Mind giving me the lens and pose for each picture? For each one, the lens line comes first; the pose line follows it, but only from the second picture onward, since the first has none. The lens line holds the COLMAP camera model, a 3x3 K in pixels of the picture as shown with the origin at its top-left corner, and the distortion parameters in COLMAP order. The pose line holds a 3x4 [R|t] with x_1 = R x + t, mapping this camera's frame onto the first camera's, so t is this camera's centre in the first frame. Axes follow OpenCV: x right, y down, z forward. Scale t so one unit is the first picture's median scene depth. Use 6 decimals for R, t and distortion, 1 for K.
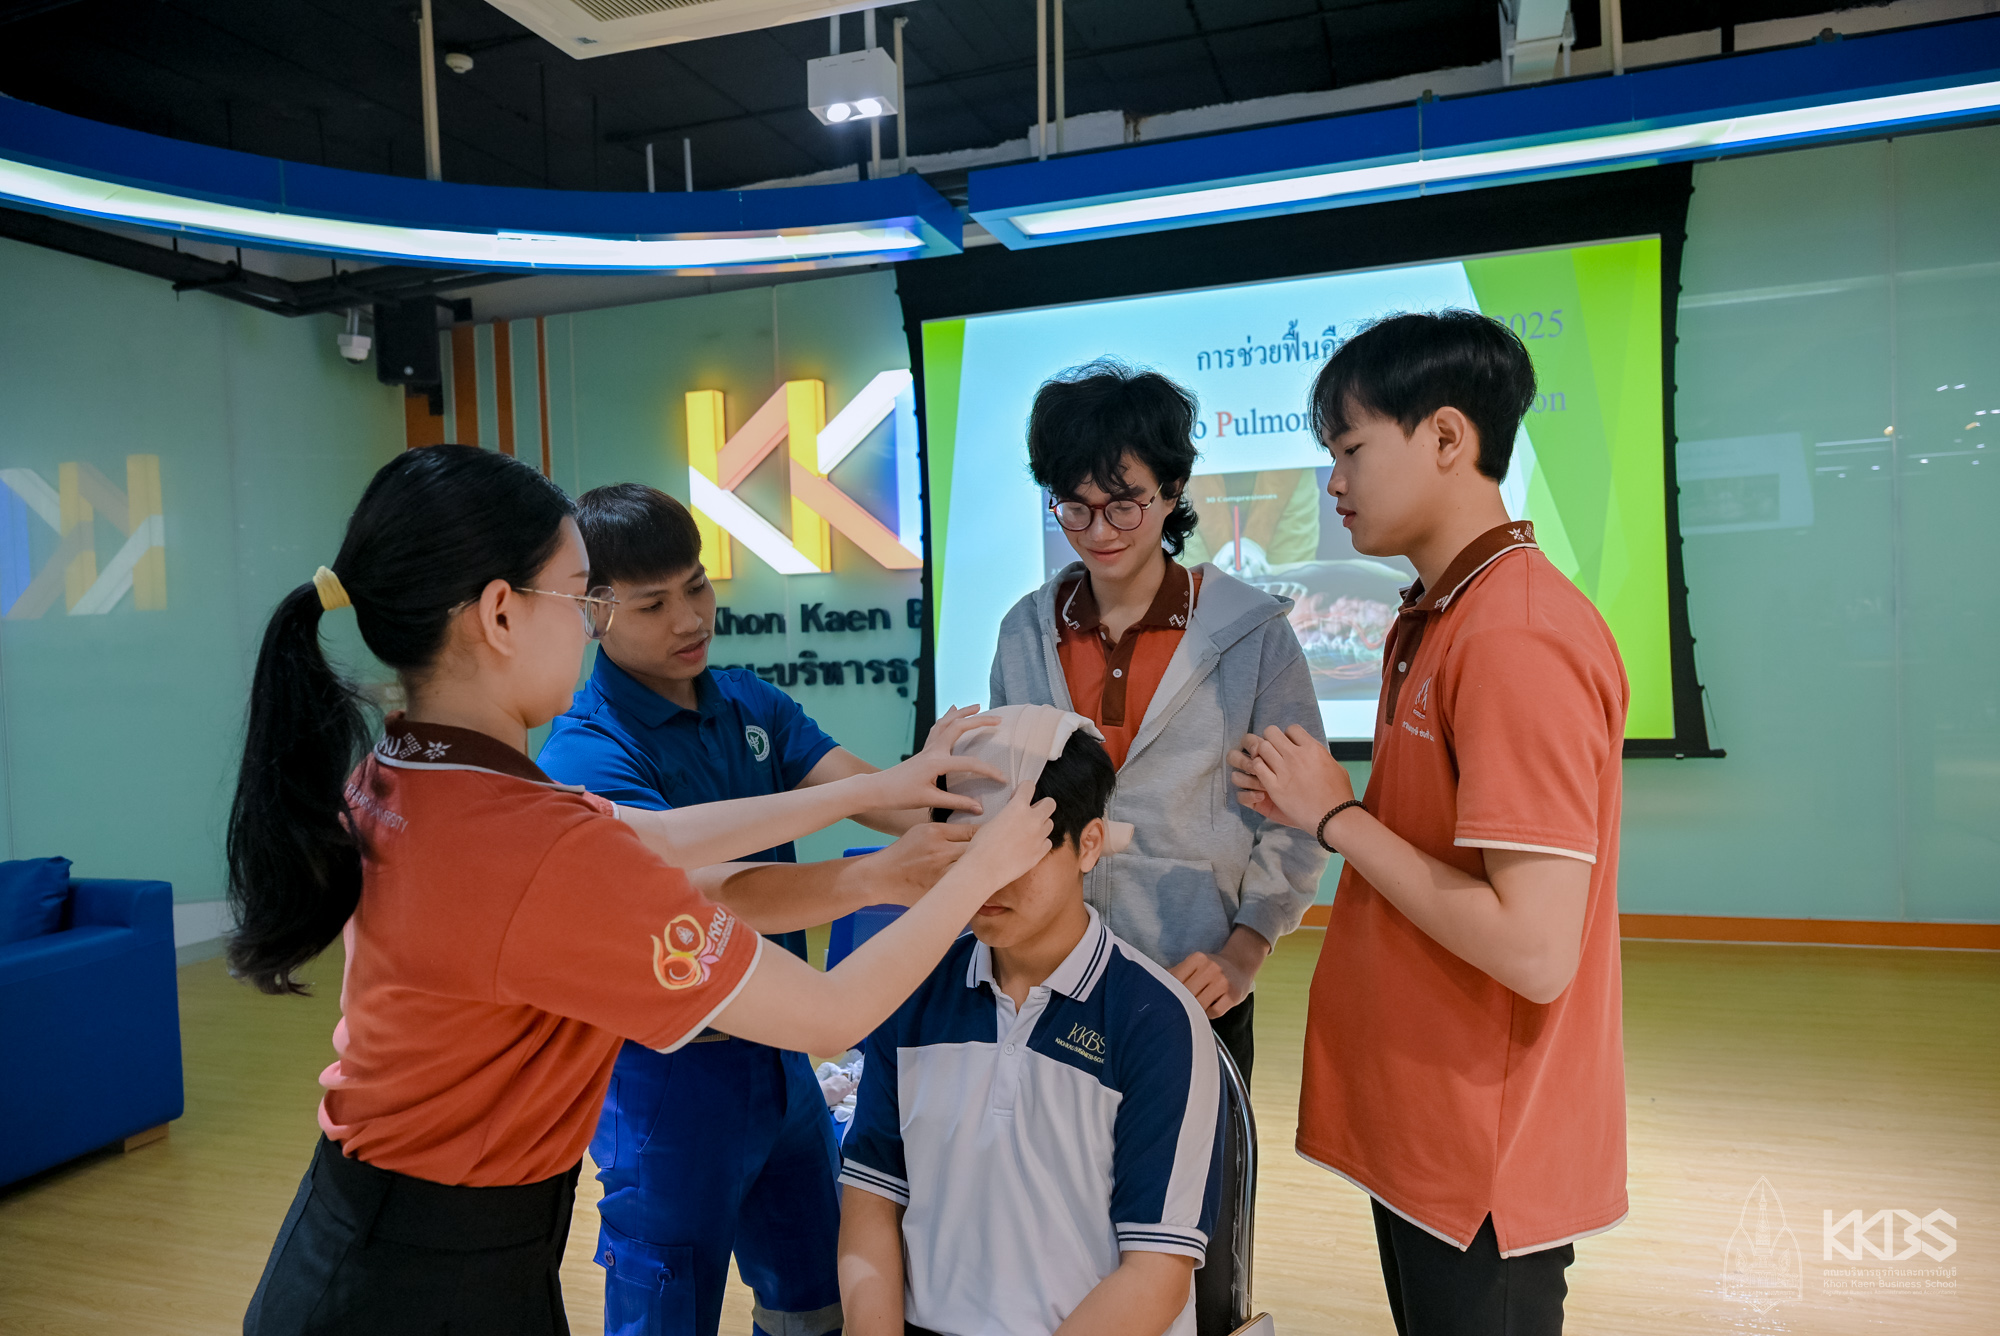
lens RADIAL K [[1378.5, 0, 1000.0], [0, 1378.5, 668.0], [0, 0, 1]] dist [0.006098, 0.001638]
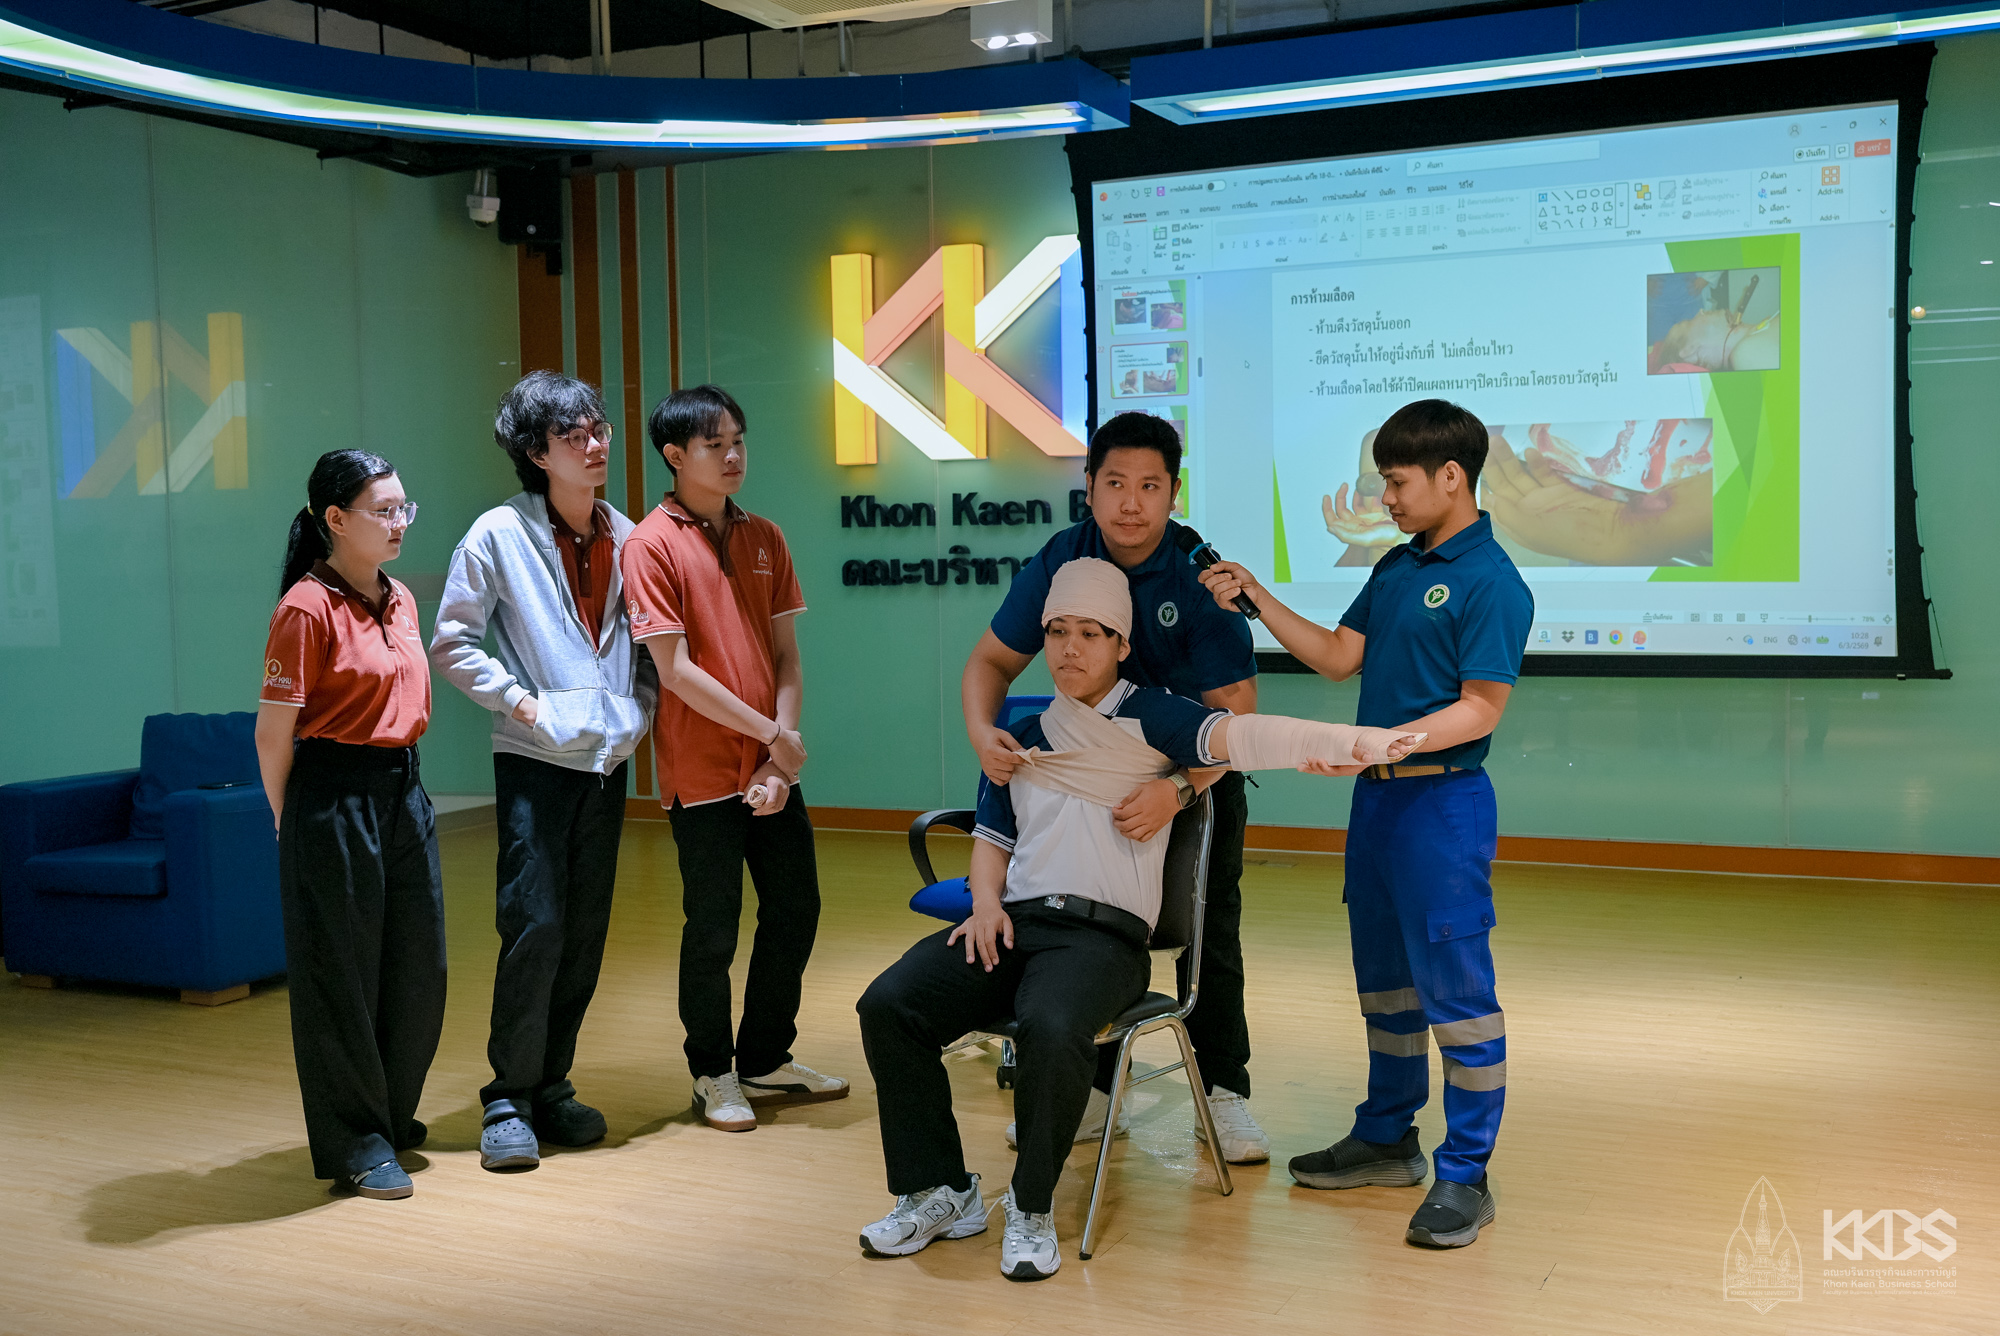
lens RADIAL K [[2037.3, 0, 1000.0], [0, 2037.3, 668.0], [0, 0, 1]] dist [-0.005924, -0.007487]
pose [[0.992870, 0.025626, -0.116416, 0.044131], [-0.021078, 0.998972, 0.040132, 0.013359], [0.117325, -0.037392, 0.992389, -0.322259]]
